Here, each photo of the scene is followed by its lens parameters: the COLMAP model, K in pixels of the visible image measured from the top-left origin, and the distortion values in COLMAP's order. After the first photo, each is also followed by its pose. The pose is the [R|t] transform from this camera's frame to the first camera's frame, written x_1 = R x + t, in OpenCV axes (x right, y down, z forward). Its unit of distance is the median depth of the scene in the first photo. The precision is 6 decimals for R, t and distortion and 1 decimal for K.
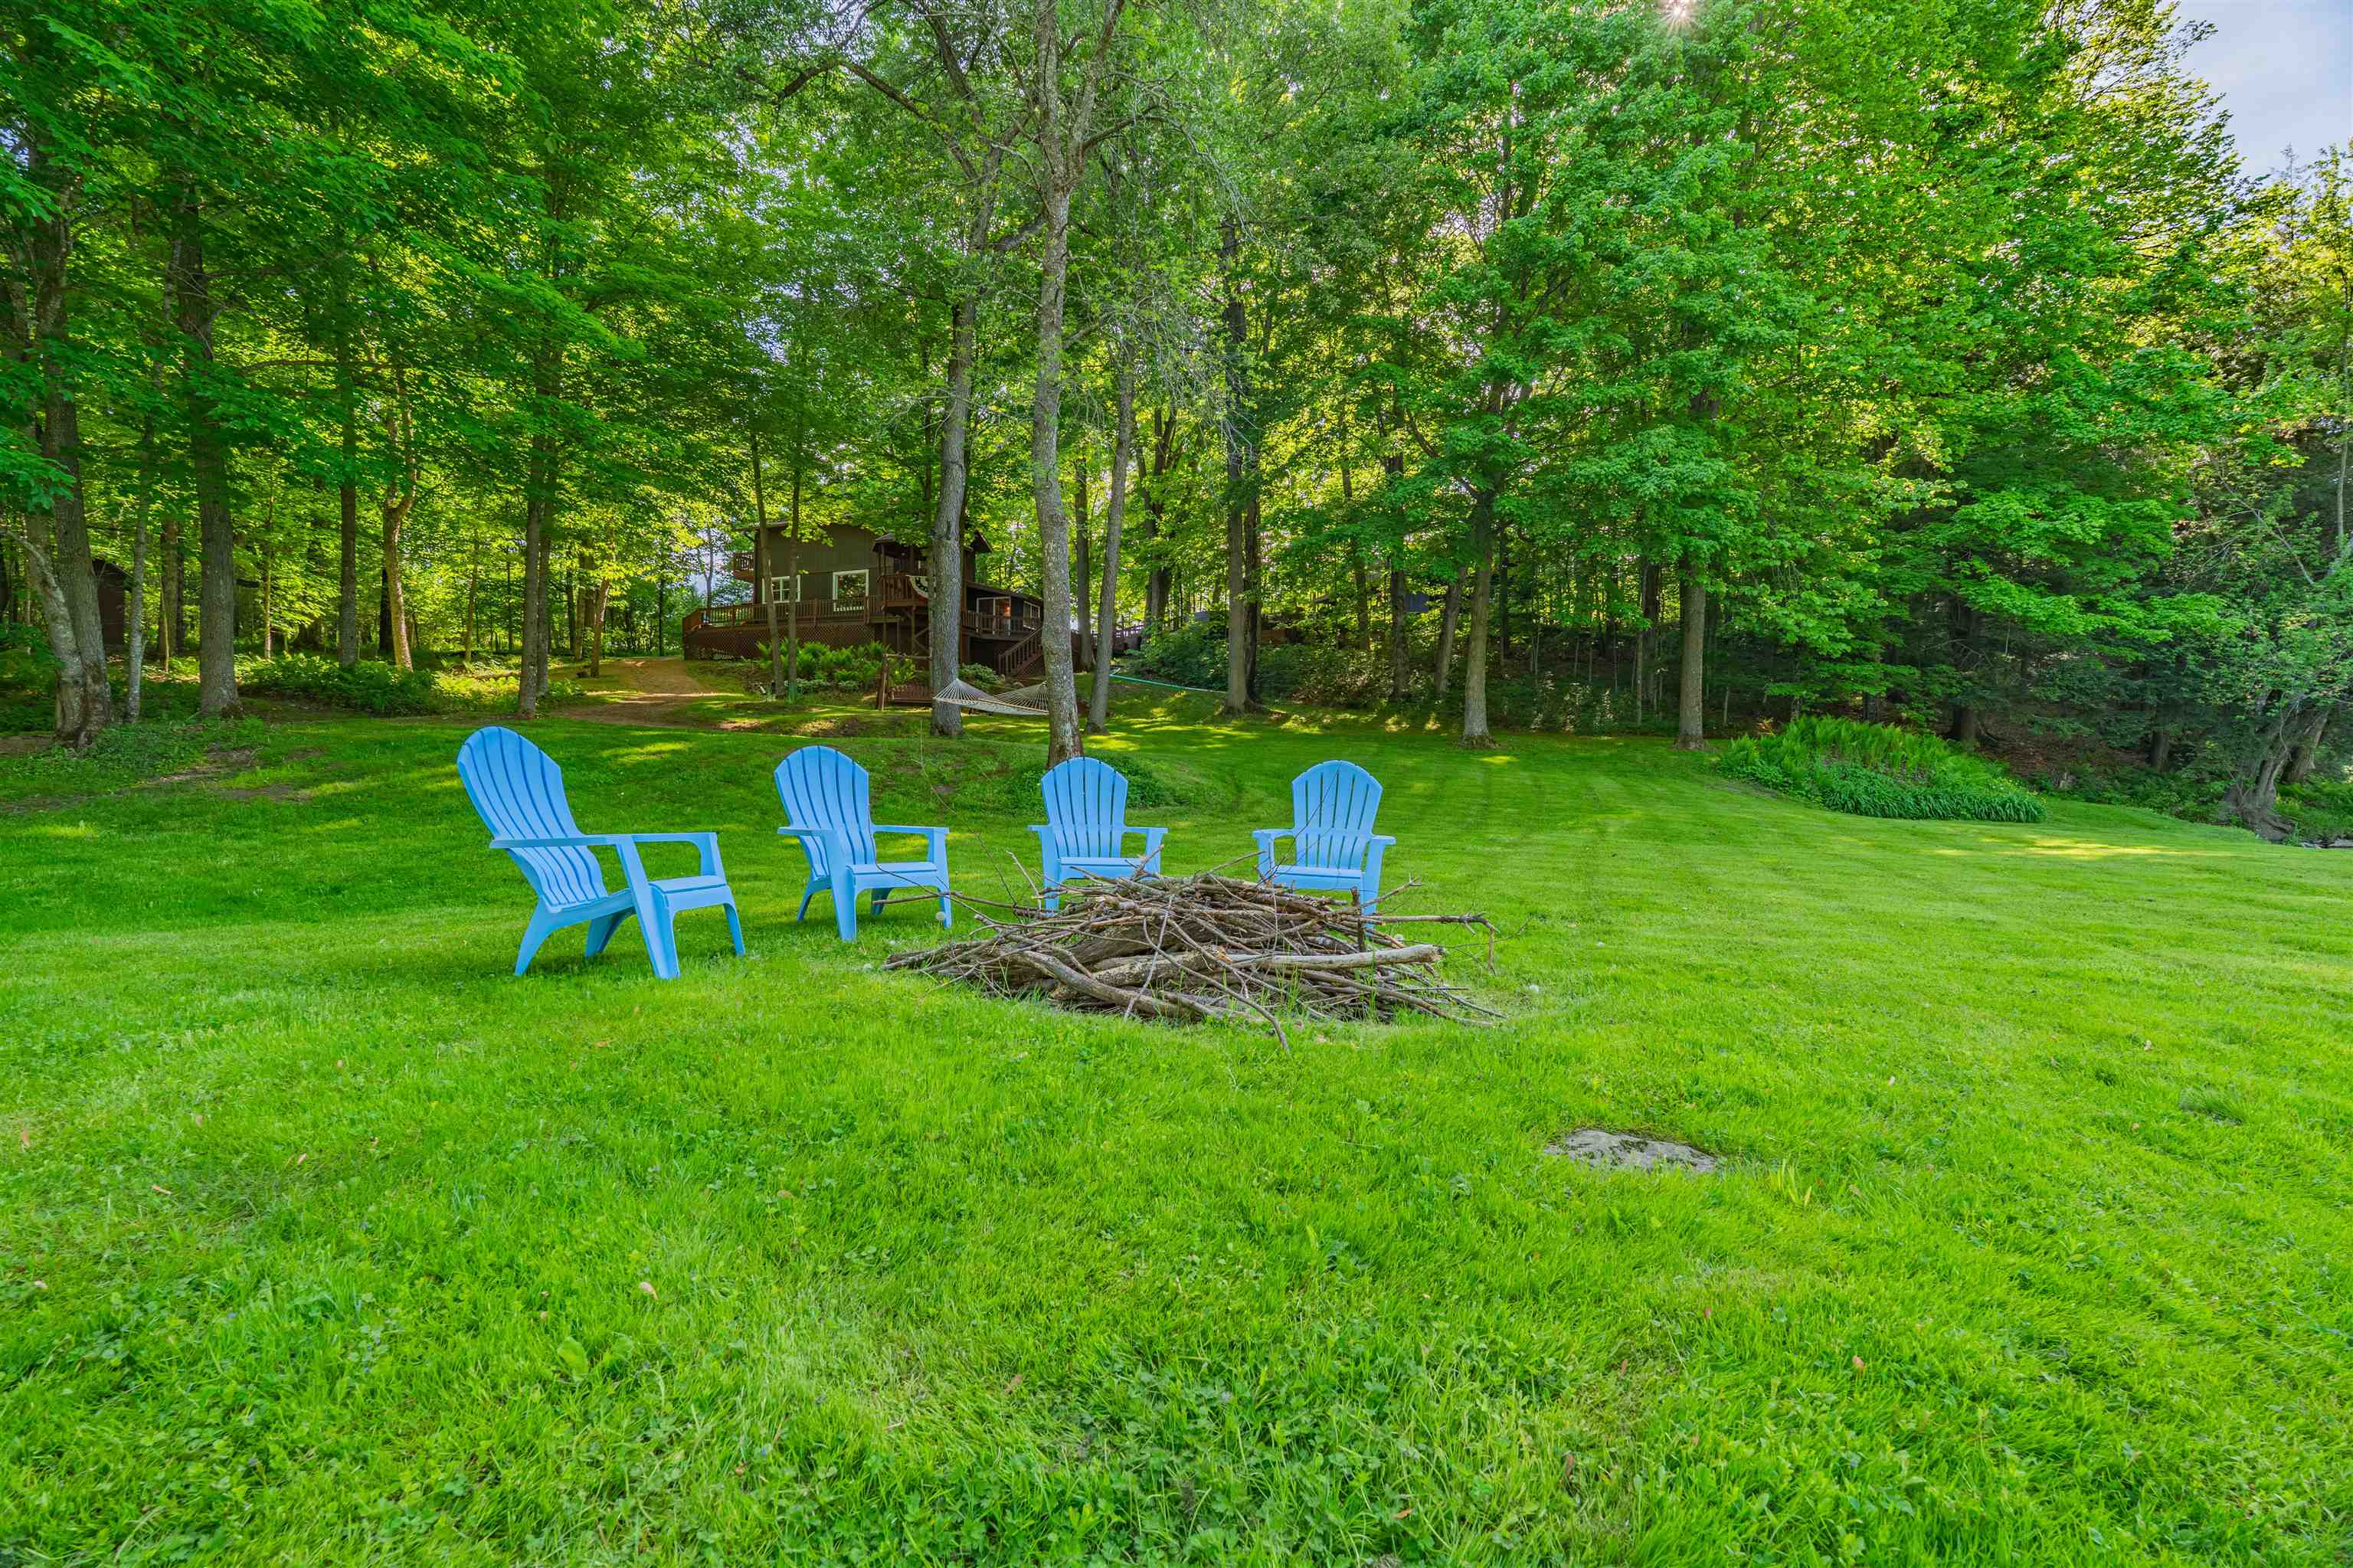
lens RADIAL K [[1025.8, 0, 1176.5], [0, 1025.8, 784.0], [0, 0, 1]] dist [-0.004579, 0.000519]
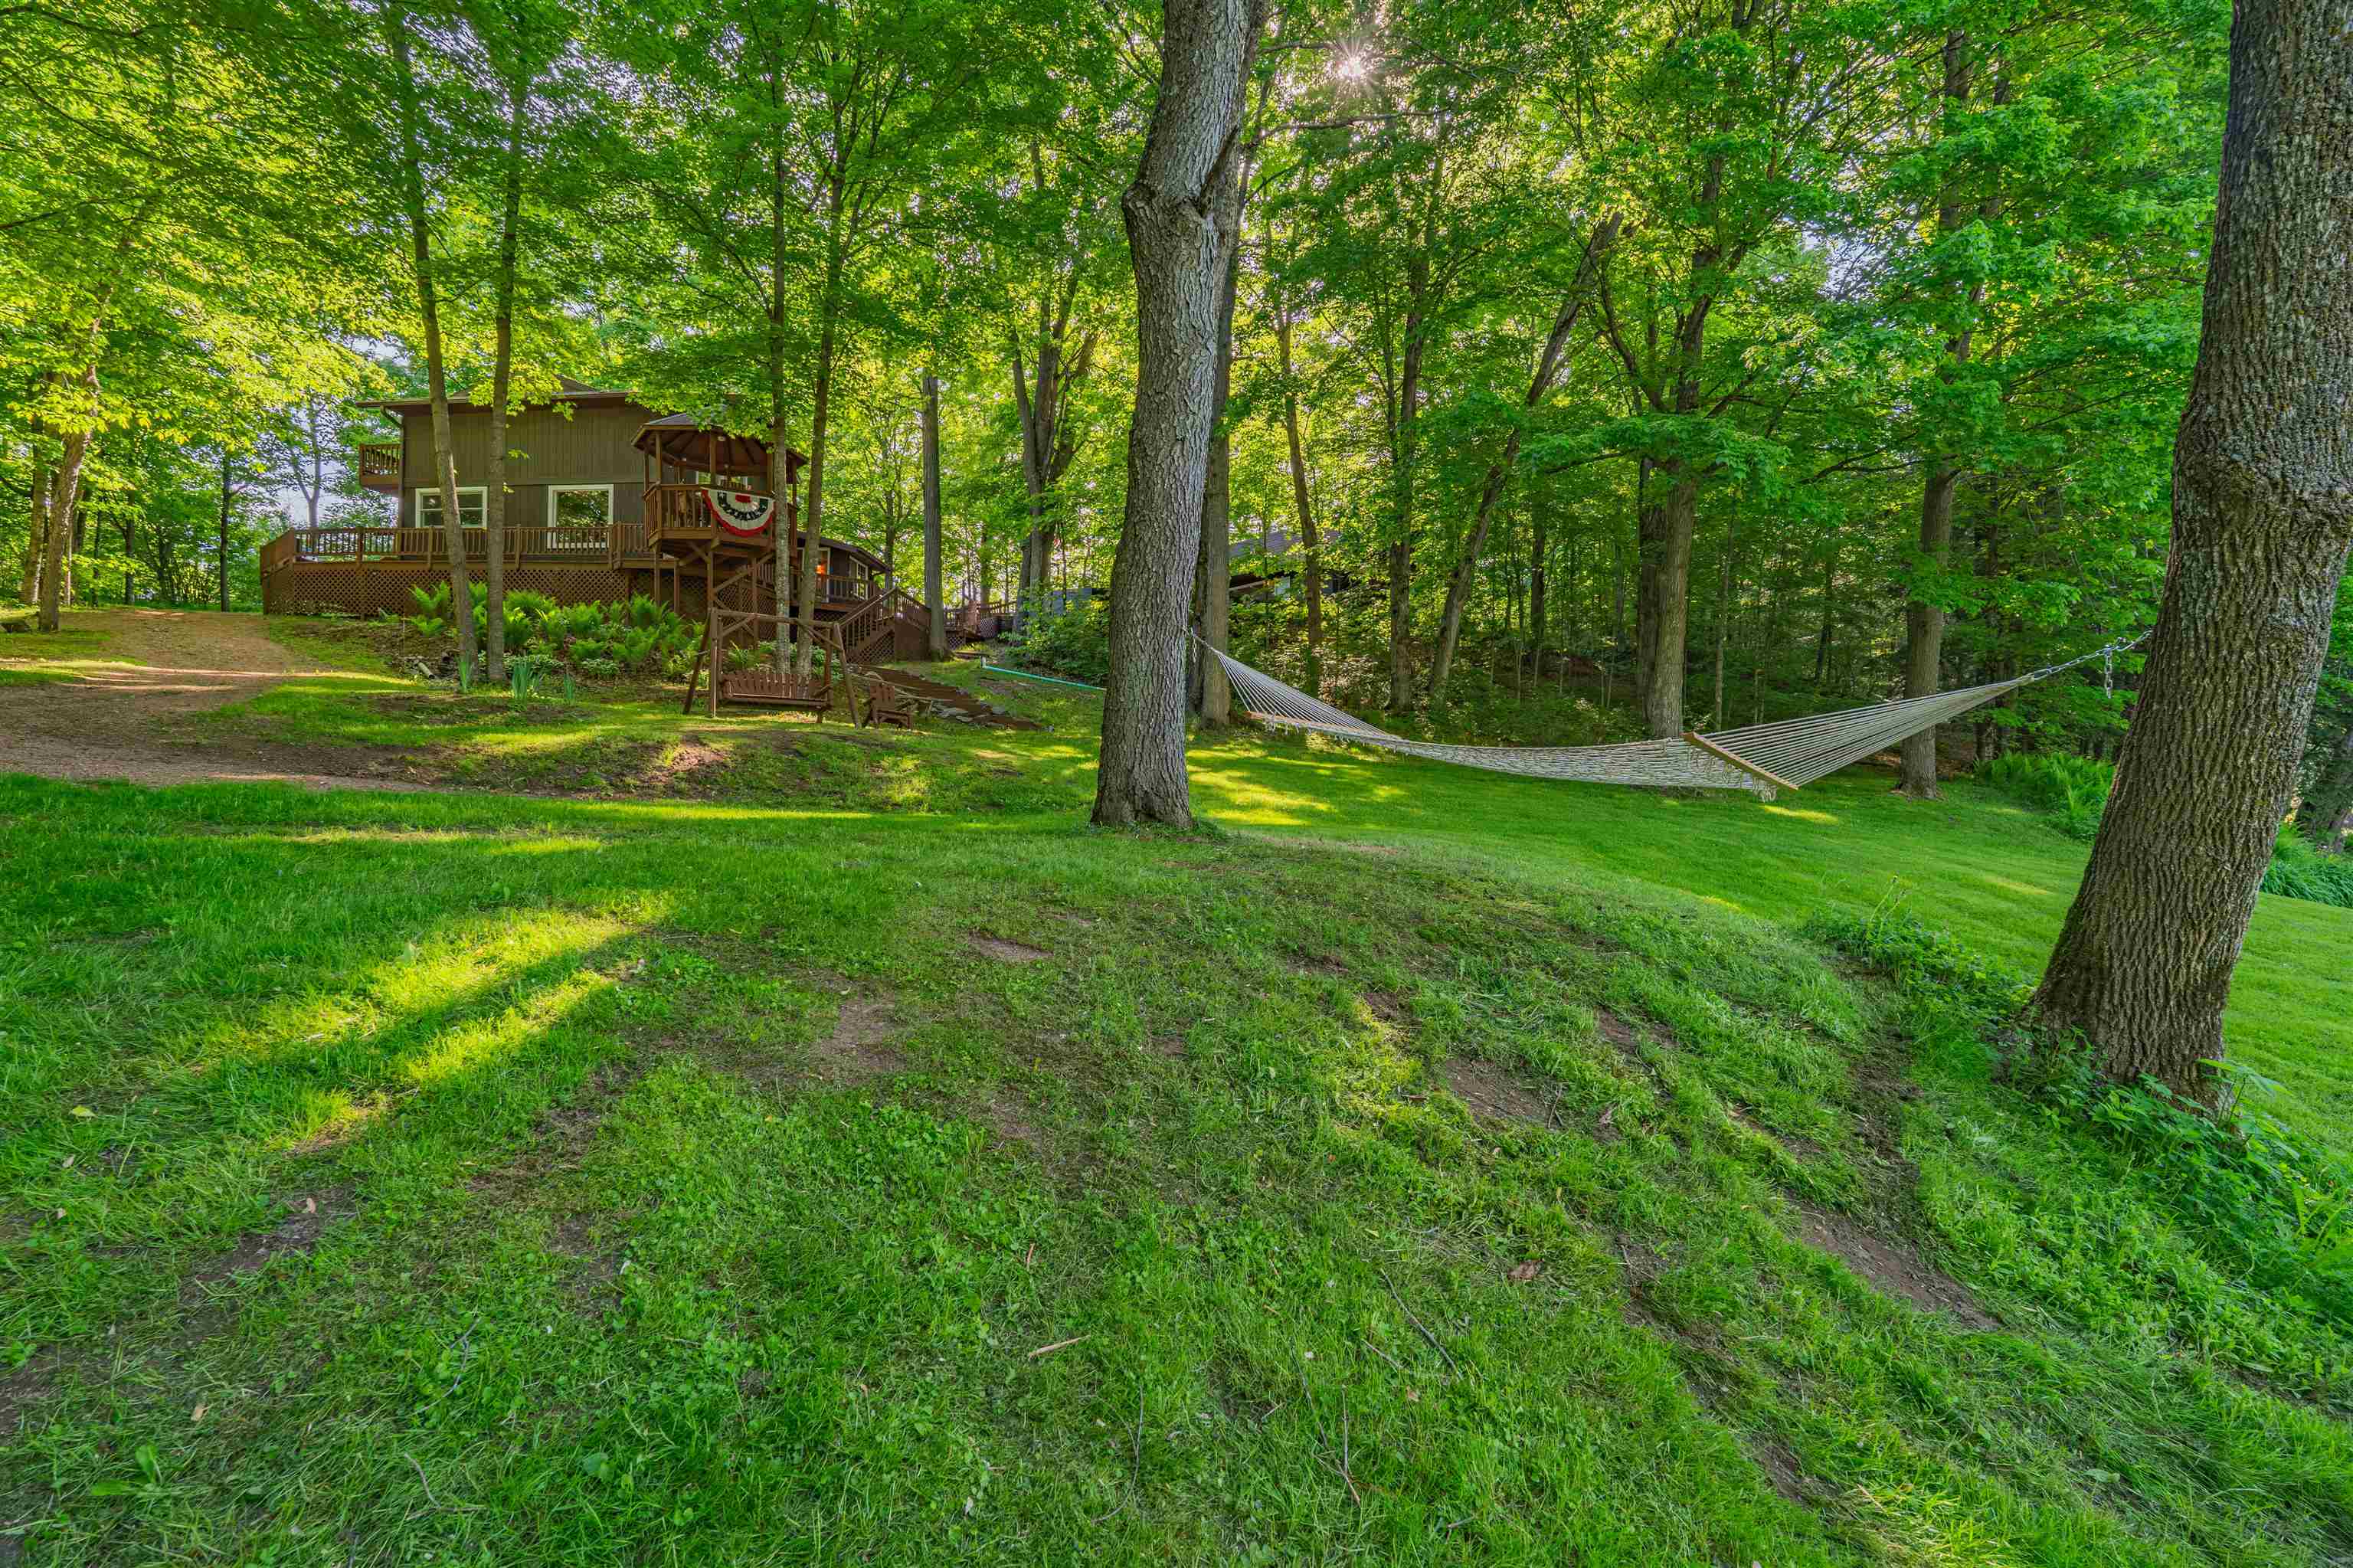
lens RADIAL K [[1025.8, 0, 1176.5], [0, 1025.8, 784.0], [0, 0, 1]] dist [-0.004579, 0.000519]
pose [[0.962467, 0.006271, 0.271326, -0.149171], [-0.006493, 0.999979, -0.000080, -0.029497], [-0.271321, -0.001685, 0.962488, 0.325876]]
